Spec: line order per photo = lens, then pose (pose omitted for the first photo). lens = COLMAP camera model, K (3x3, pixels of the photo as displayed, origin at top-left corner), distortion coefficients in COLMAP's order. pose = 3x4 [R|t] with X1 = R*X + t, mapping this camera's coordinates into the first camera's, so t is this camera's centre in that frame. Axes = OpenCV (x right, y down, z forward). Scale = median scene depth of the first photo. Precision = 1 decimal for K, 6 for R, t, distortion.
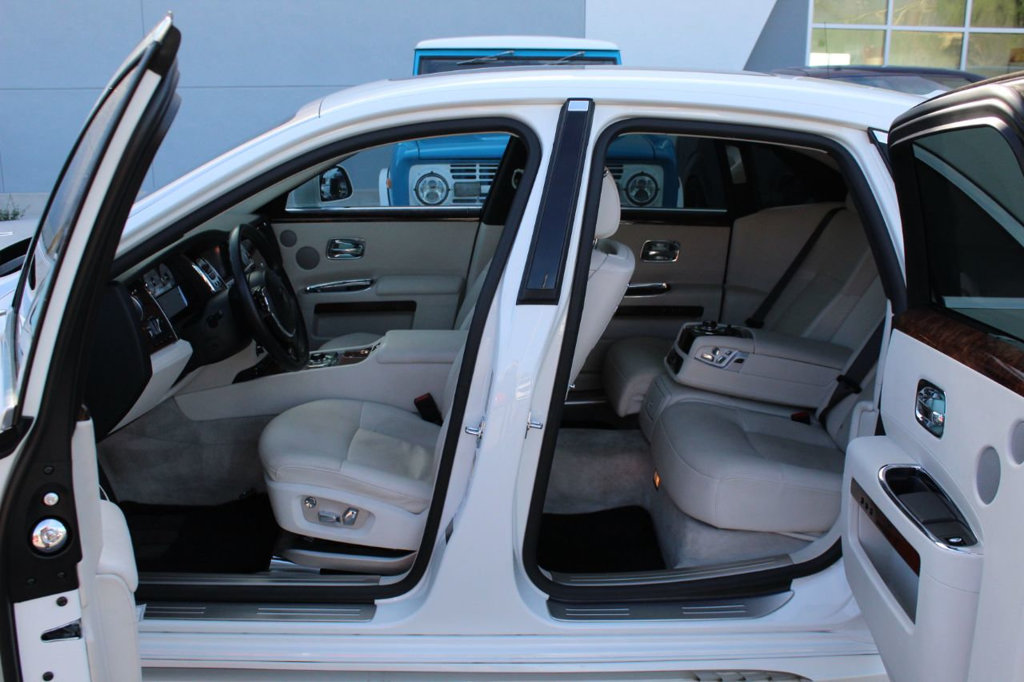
lens RADIAL K [[988.8, 0, 512.0], [0, 988.8, 341.0], [0, 0, 1]] dist [-0.123830, 0.007266]
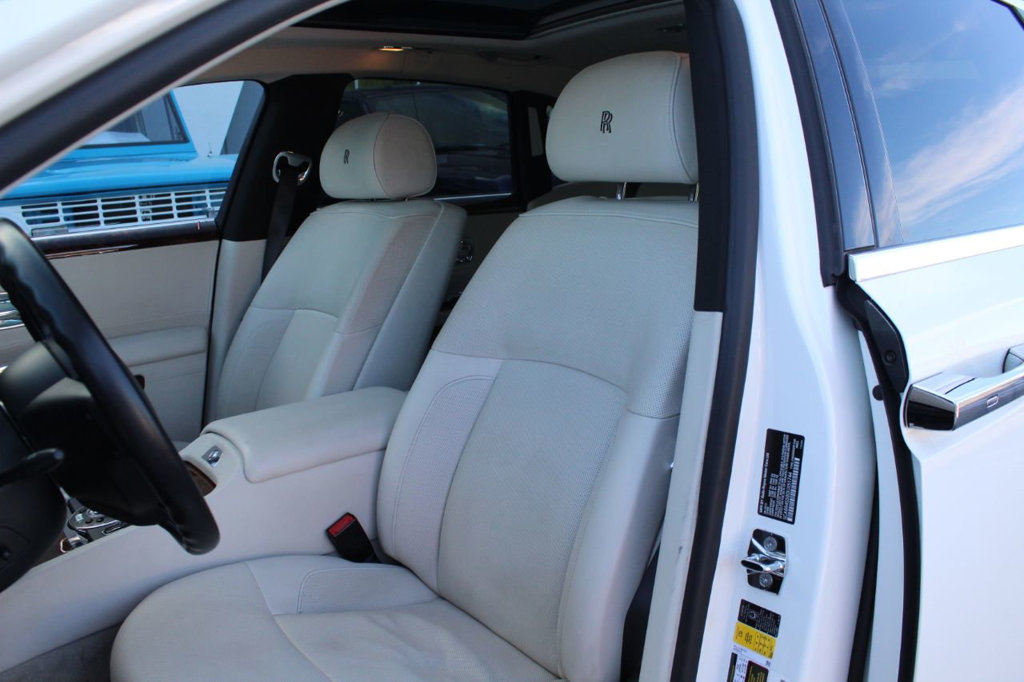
lens RADIAL K [[863.1, 0, 512.0], [0, 863.1, 341.0], [0, 0, 1]] dist [-0.085420, 0.003434]
pose [[0.814964, -0.172829, 0.553139, -0.259611], [0.193837, 0.980812, 0.020866, -0.034871], [-0.546132, 0.090214, 0.832827, 0.534360]]
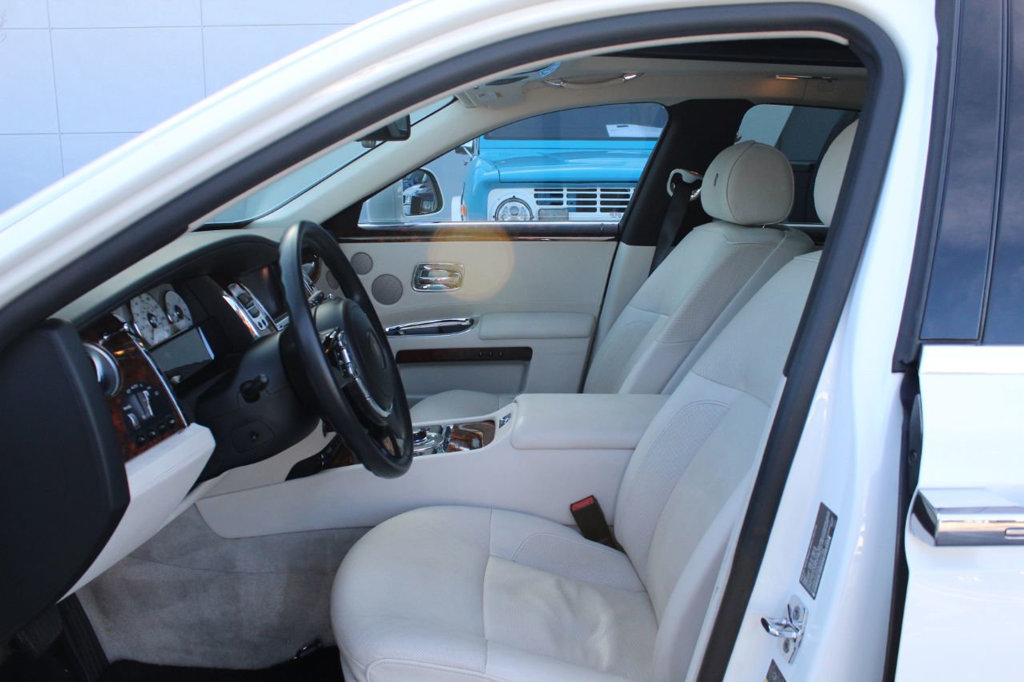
lens RADIAL K [[889.3, 0, 512.0], [0, 889.3, 341.0], [0, 0, 1]] dist [-0.166833, 0.161270]
pose [[0.999578, -0.001132, -0.029035, -0.119893], [0.000042, 0.999297, -0.037502, -0.025622], [0.029057, 0.037485, 0.998875, 0.423754]]
